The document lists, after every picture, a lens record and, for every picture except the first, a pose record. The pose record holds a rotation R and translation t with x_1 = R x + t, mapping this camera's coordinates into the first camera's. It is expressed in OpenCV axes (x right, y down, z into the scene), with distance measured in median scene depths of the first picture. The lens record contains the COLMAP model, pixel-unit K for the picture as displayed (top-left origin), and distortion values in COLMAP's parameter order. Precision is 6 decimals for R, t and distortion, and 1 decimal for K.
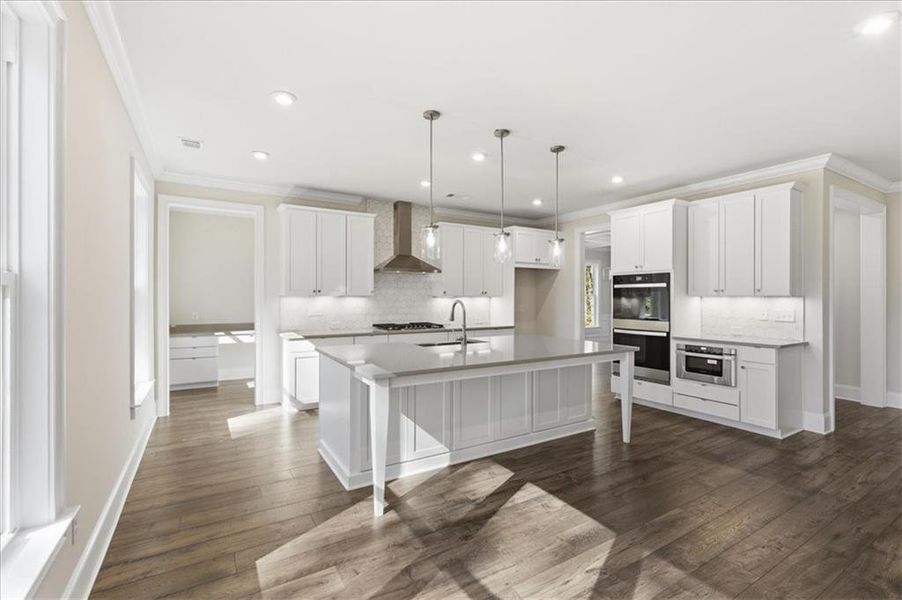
lens RADIAL K [[397.2, 0, 447.8], [0, 397.2, 296.2], [0, 0, 1]] dist [0.001274, 0.000537]
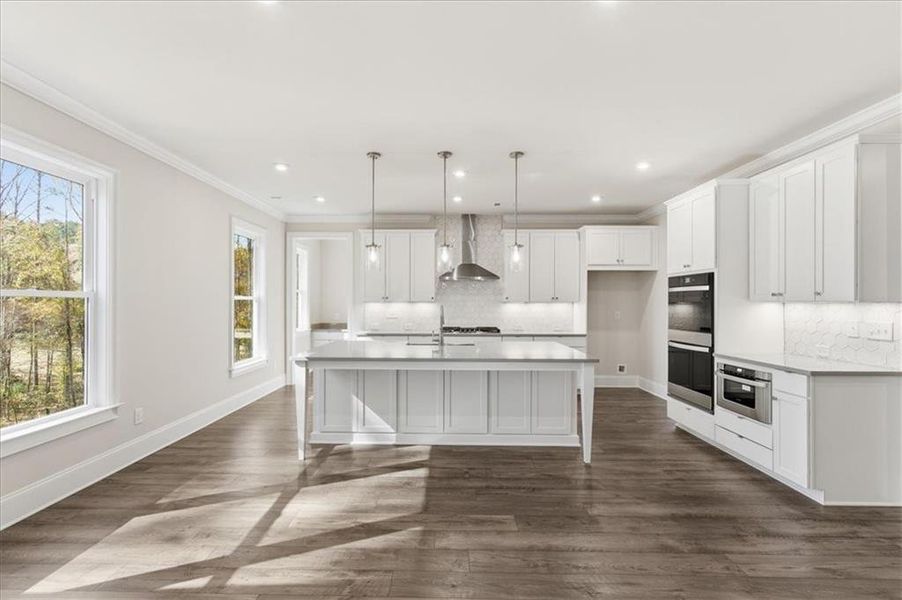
lens RADIAL K [[411.6, 0, 442.4], [0, 411.6, 300.8], [0, 0, 1]] dist [0.001266, 0.000386]
pose [[0.848447, -0.001420, -0.529279, 0.535900], [0.000465, 0.999998, -0.001937, -0.000995], [0.529281, 0.001398, 0.848446, 0.018493]]
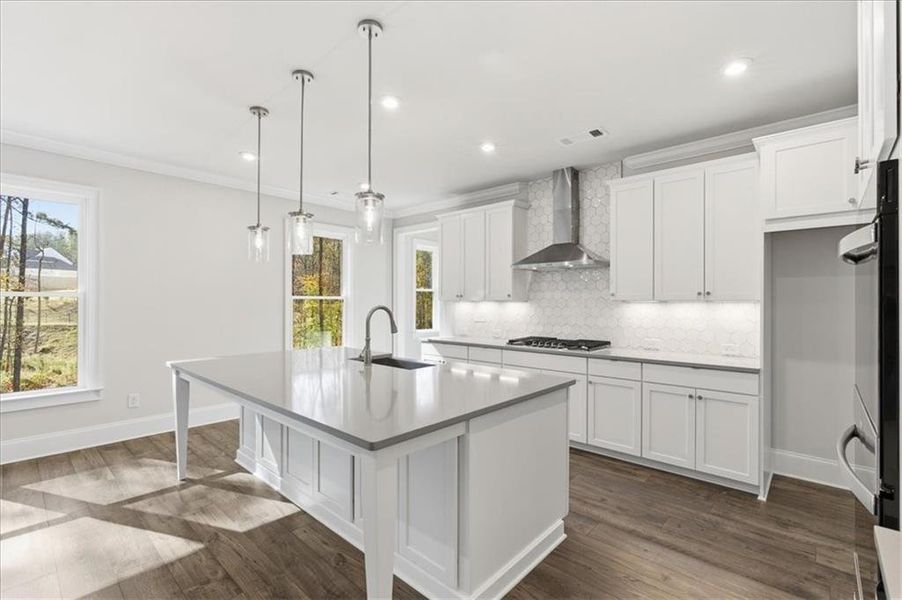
lens RADIAL K [[403.1, 0, 455.9], [0, 403.1, 299.9], [0, 0, 1]] dist [0.000804, 0.001002]
pose [[0.290015, -0.006448, -0.957000, 0.673243], [0.001208, 0.999979, -0.006372, 0.003488], [0.957021, 0.000692, 0.290017, 0.767916]]
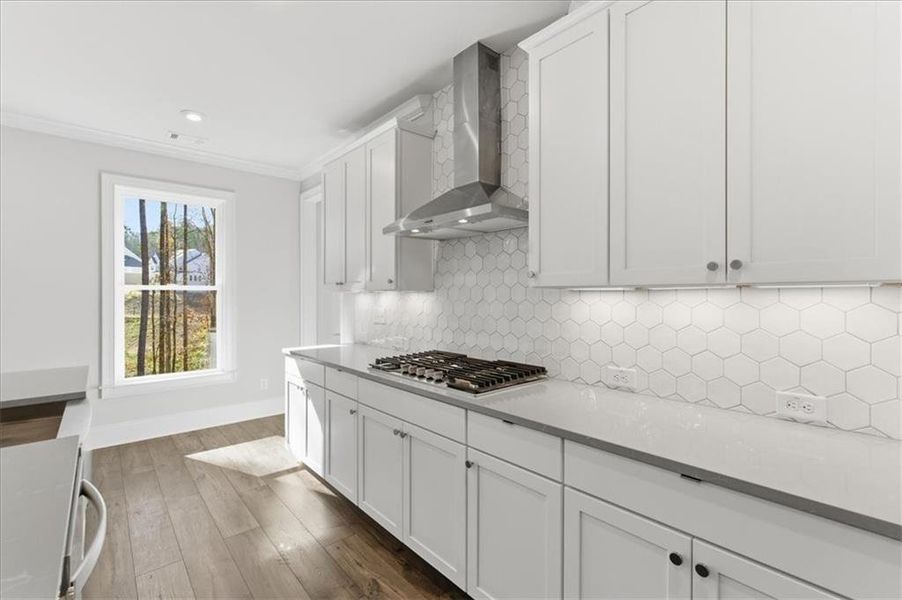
lens RADIAL K [[401.1, 0, 453.8], [0, 401.1, 294.8], [0, 0, 1]] dist [0.001420, 0.000192]
pose [[0.180166, -0.002844, -0.983632, 0.355632], [0.004286, 0.999989, -0.002107, 0.007705], [0.983627, -0.003836, 0.180176, 1.160548]]
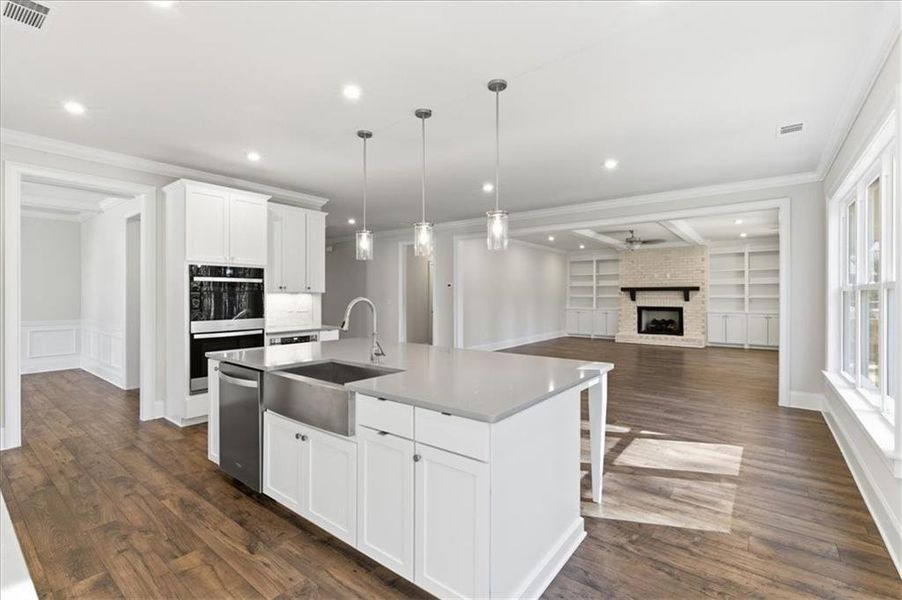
lens RADIAL K [[411.6, 0, 442.4], [0, 411.6, 300.8], [0, 0, 1]] dist [0.001266, 0.000386]
pose [[-0.333906, -0.014229, 0.942499, -0.556856], [-0.004948, 0.999899, 0.013342, 0.005426], [-0.942593, -0.000209, -0.333943, 0.924113]]
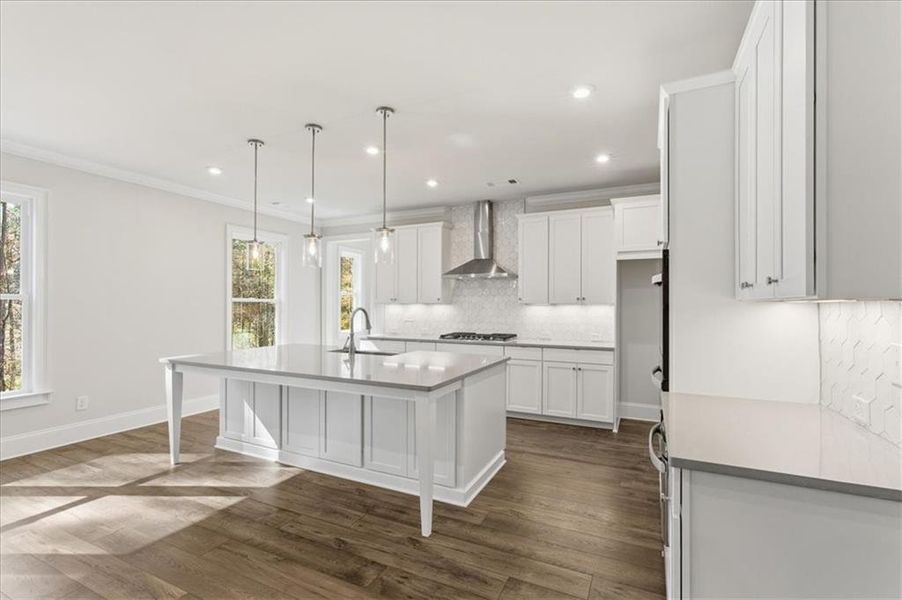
lens RADIAL K [[406.5, 0, 454.8], [0, 406.5, 302.0], [0, 0, 1]] dist [0.001400, 0.000213]
pose [[0.552305, -0.005979, -0.833620, 0.811609], [0.000988, 0.999978, -0.006518, 0.002829], [0.833641, 0.002776, 0.552299, 0.546129]]
